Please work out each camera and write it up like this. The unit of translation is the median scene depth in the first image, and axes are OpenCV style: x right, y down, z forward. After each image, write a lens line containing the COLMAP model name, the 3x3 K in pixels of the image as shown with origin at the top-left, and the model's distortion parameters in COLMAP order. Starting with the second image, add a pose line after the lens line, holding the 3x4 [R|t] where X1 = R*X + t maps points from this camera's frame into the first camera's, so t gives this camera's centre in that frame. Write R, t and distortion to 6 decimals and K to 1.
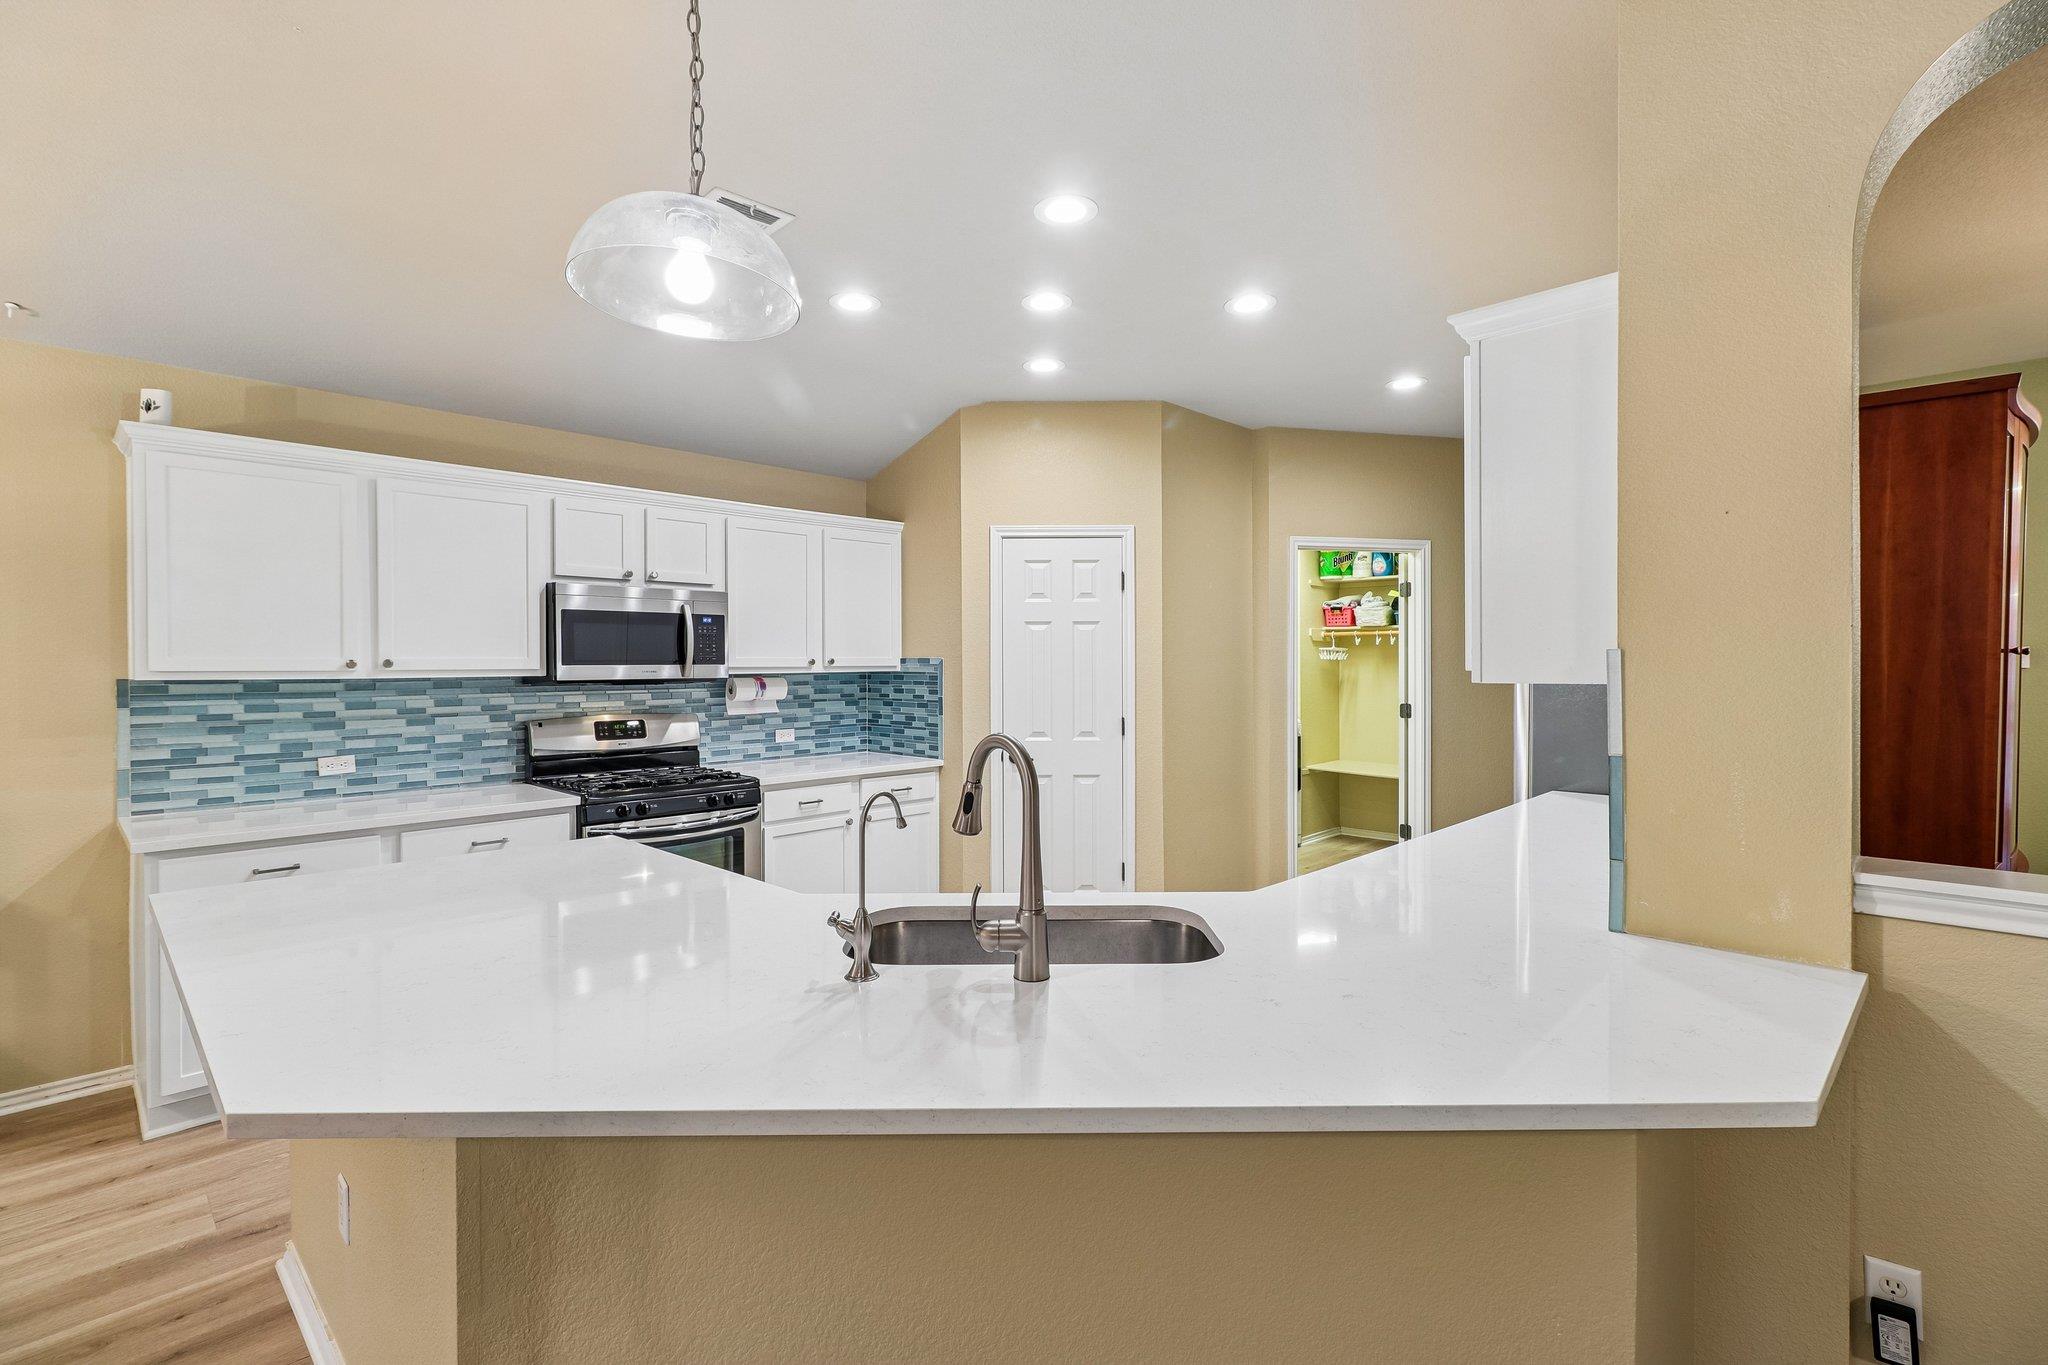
lens RADIAL K [[942.6, 0, 1024.7], [0, 942.6, 672.5], [0, 0, 1]] dist [0.002834, -0.000426]
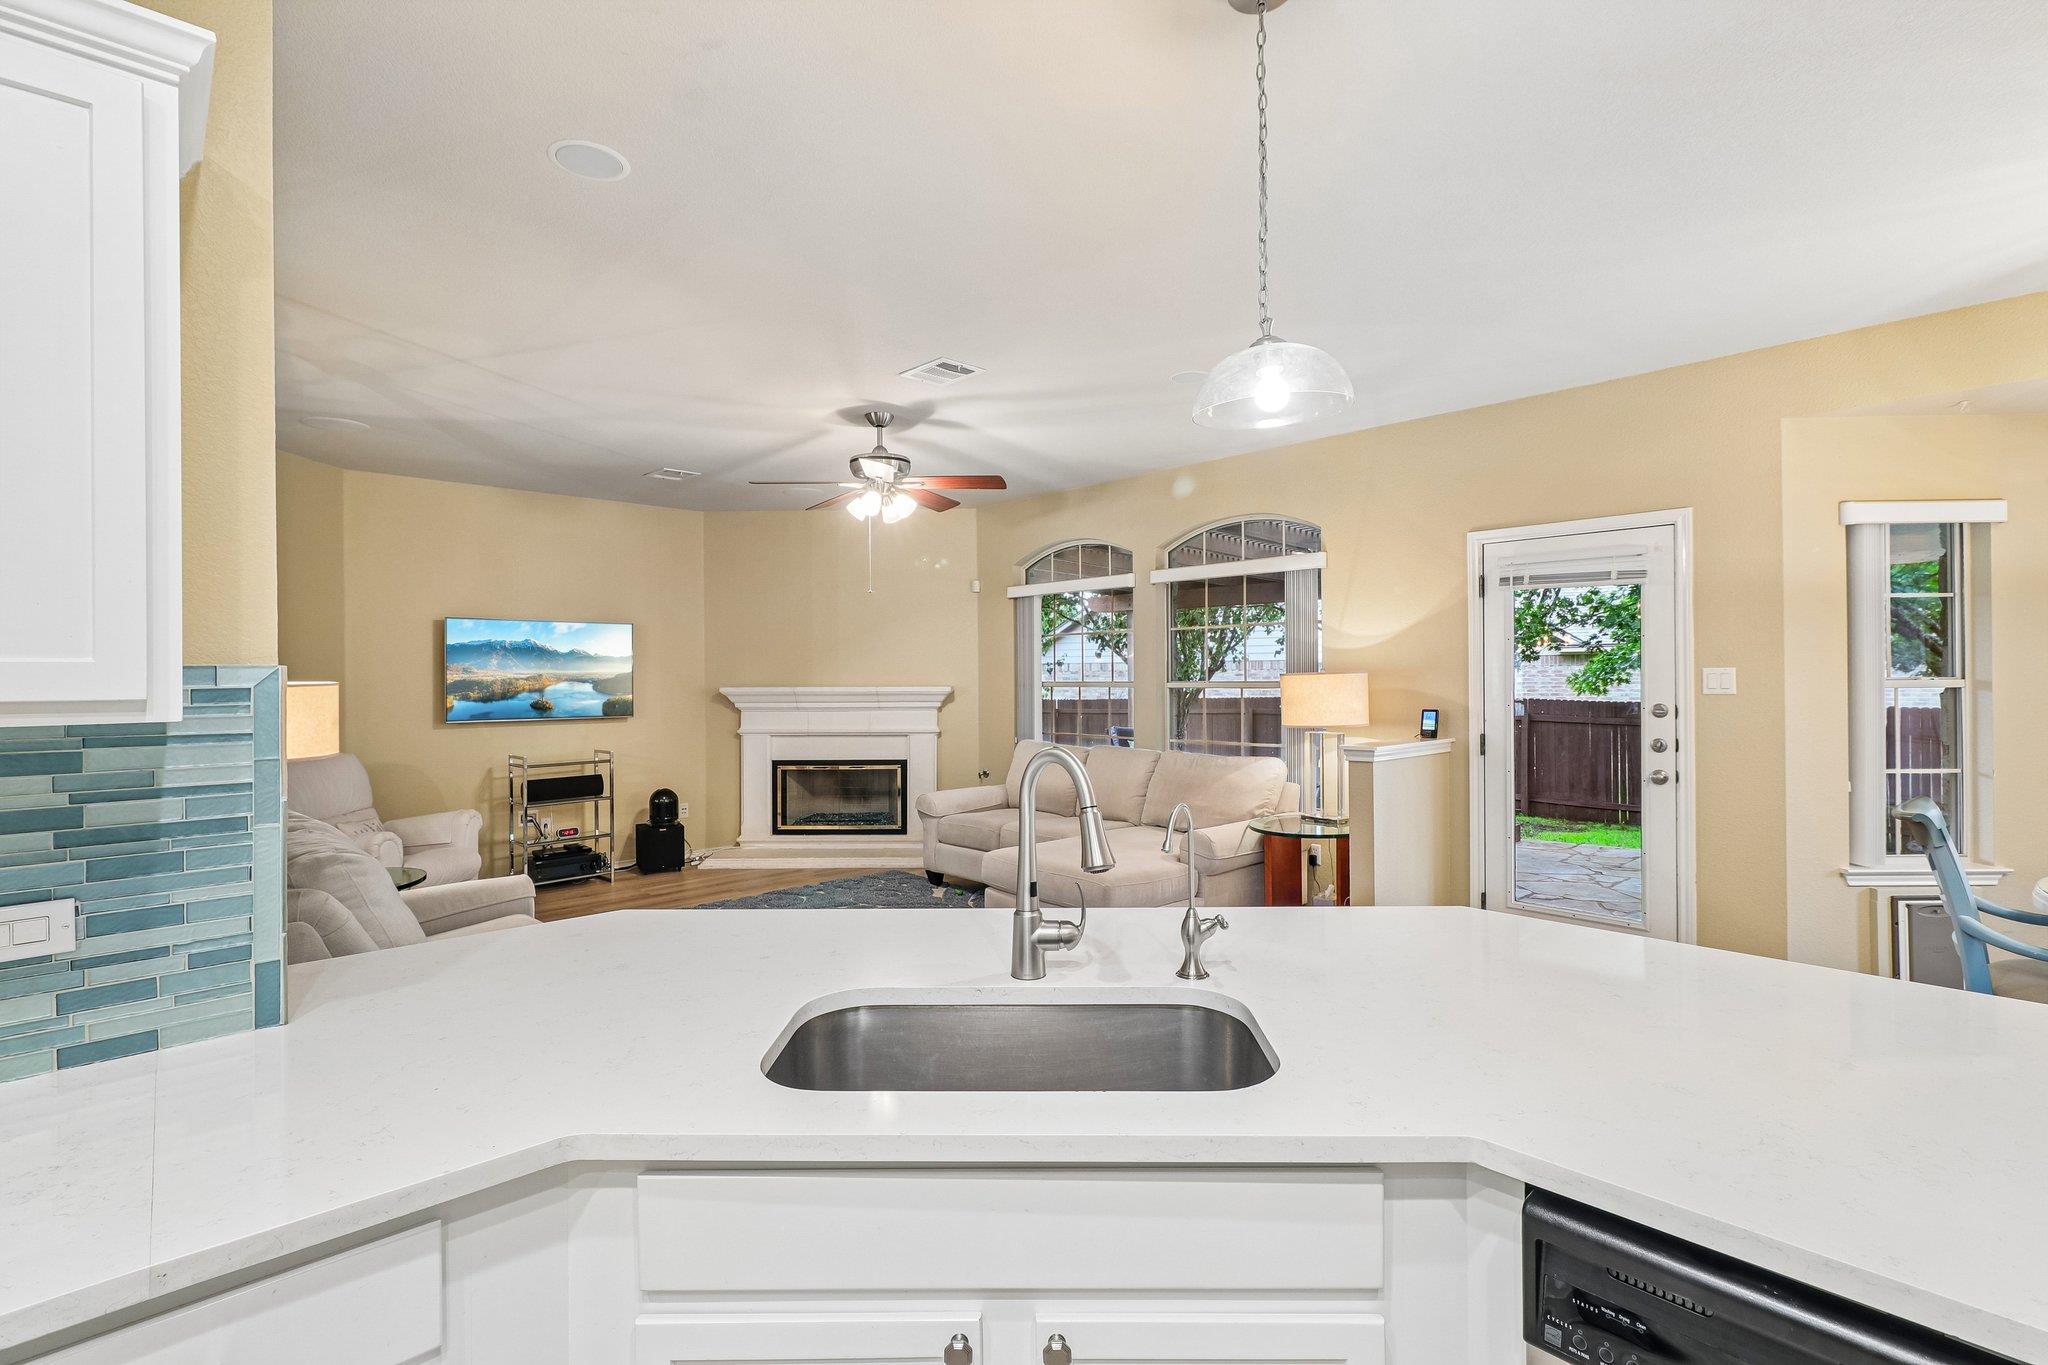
lens RADIAL K [[942.6, 0, 1024.7], [0, 942.6, 672.5], [0, 0, 1]] dist [0.002834, -0.000426]
pose [[-0.999218, 0.013043, 0.037325, -0.010800], [0.013325, 0.999884, 0.007330, -0.007370], [-0.037225, 0.007822, -0.999276, 0.717429]]
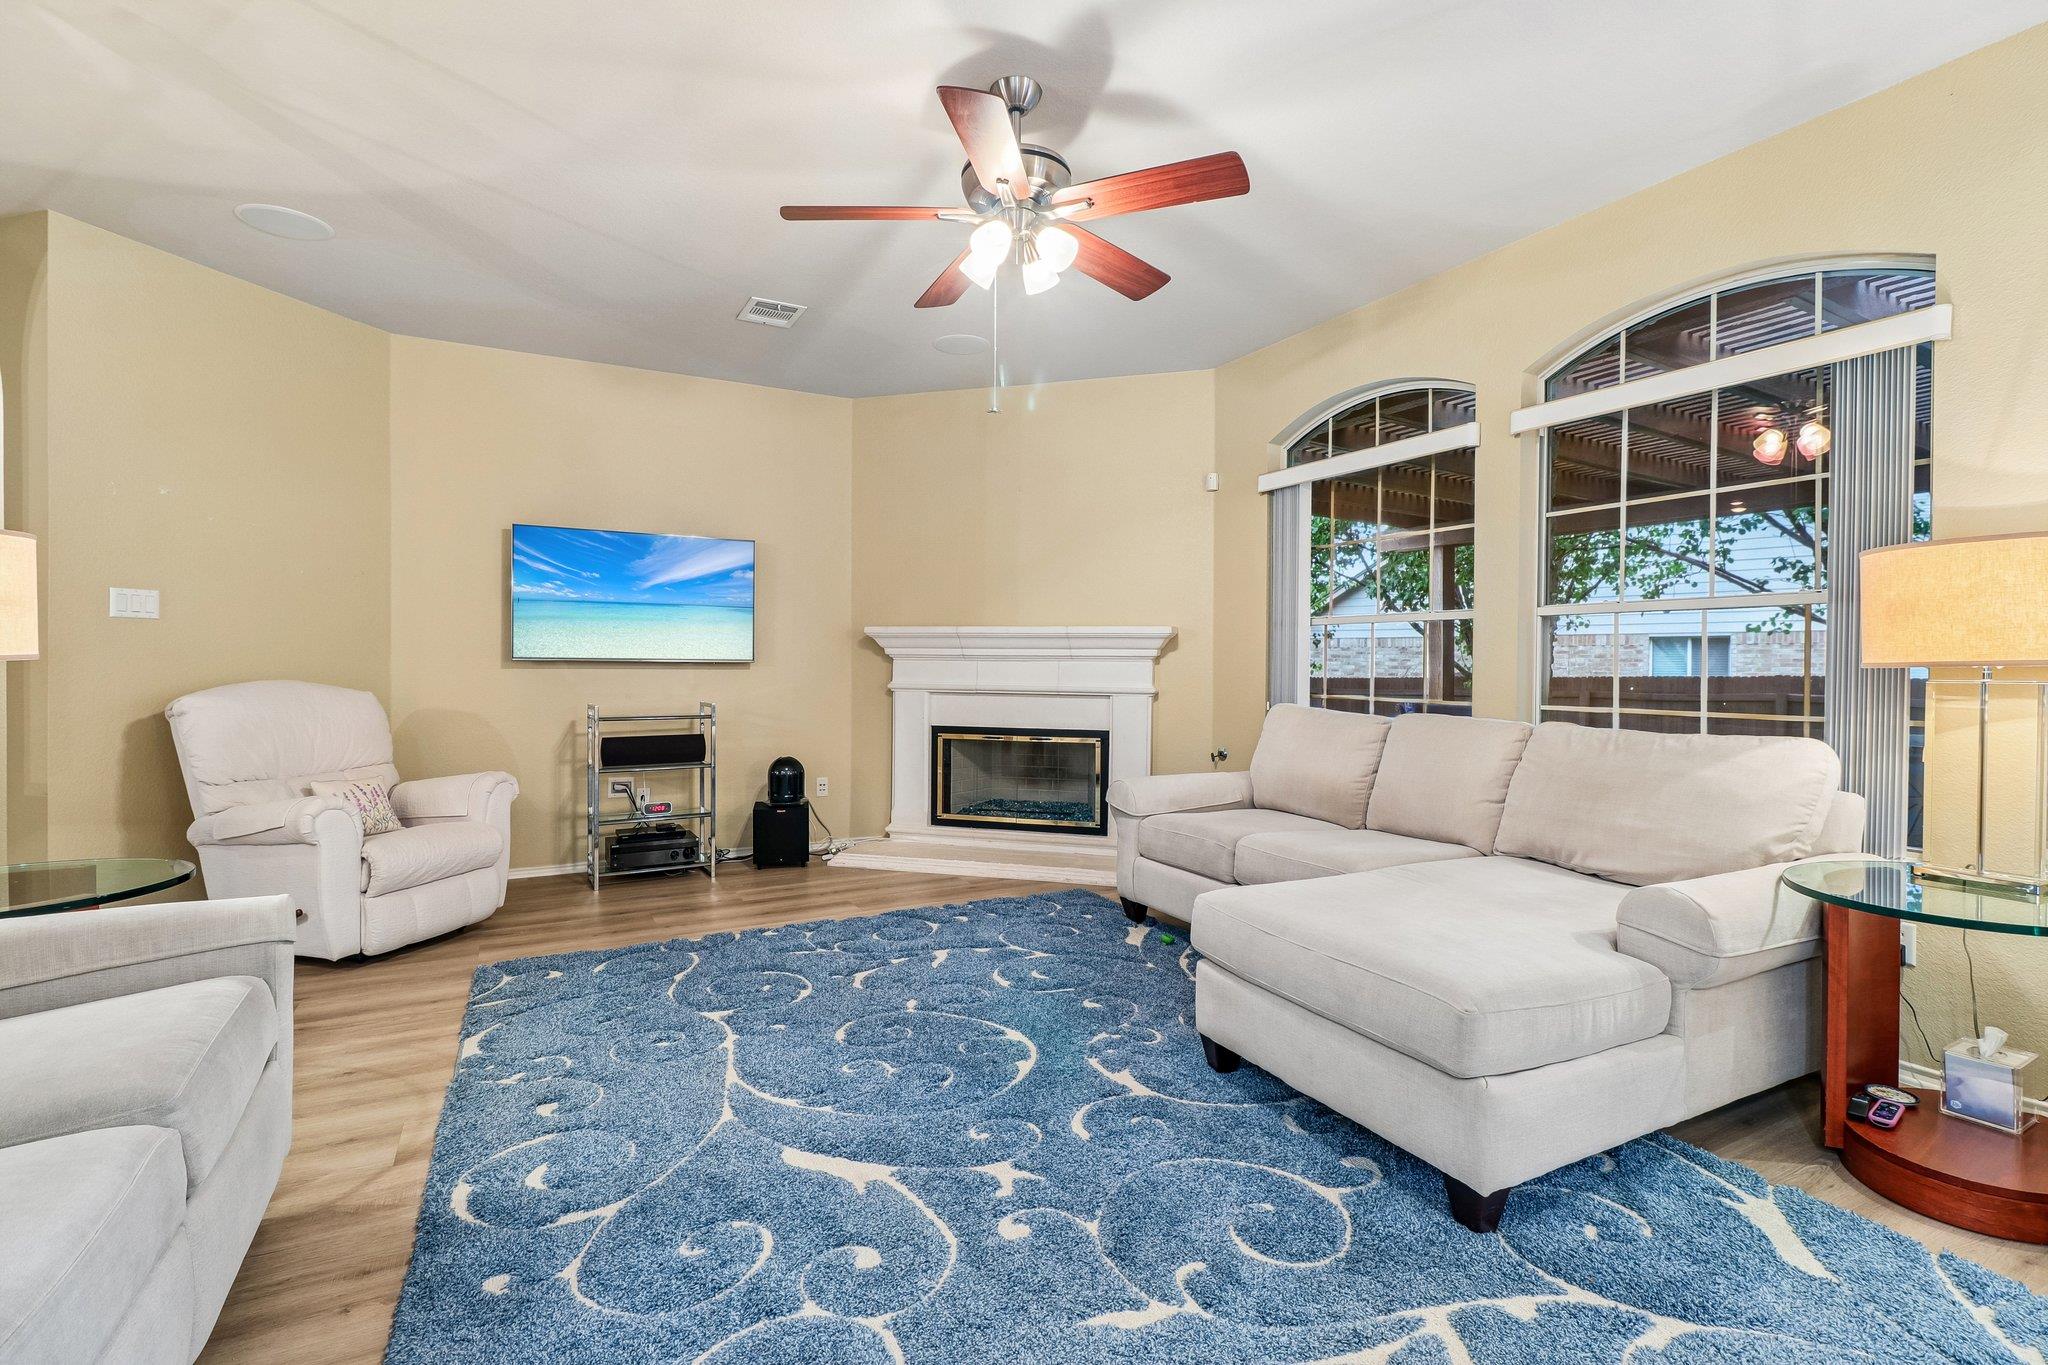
lens RADIAL K [[942.6, 0, 1024.7], [0, 942.6, 672.5], [0, 0, 1]] dist [0.002834, -0.000426]
pose [[-0.952831, -0.003747, 0.303477, 0.004462], [0.002183, 0.999813, 0.019196, 0.061785], [-0.303492, 0.018953, -0.952645, 0.205362]]
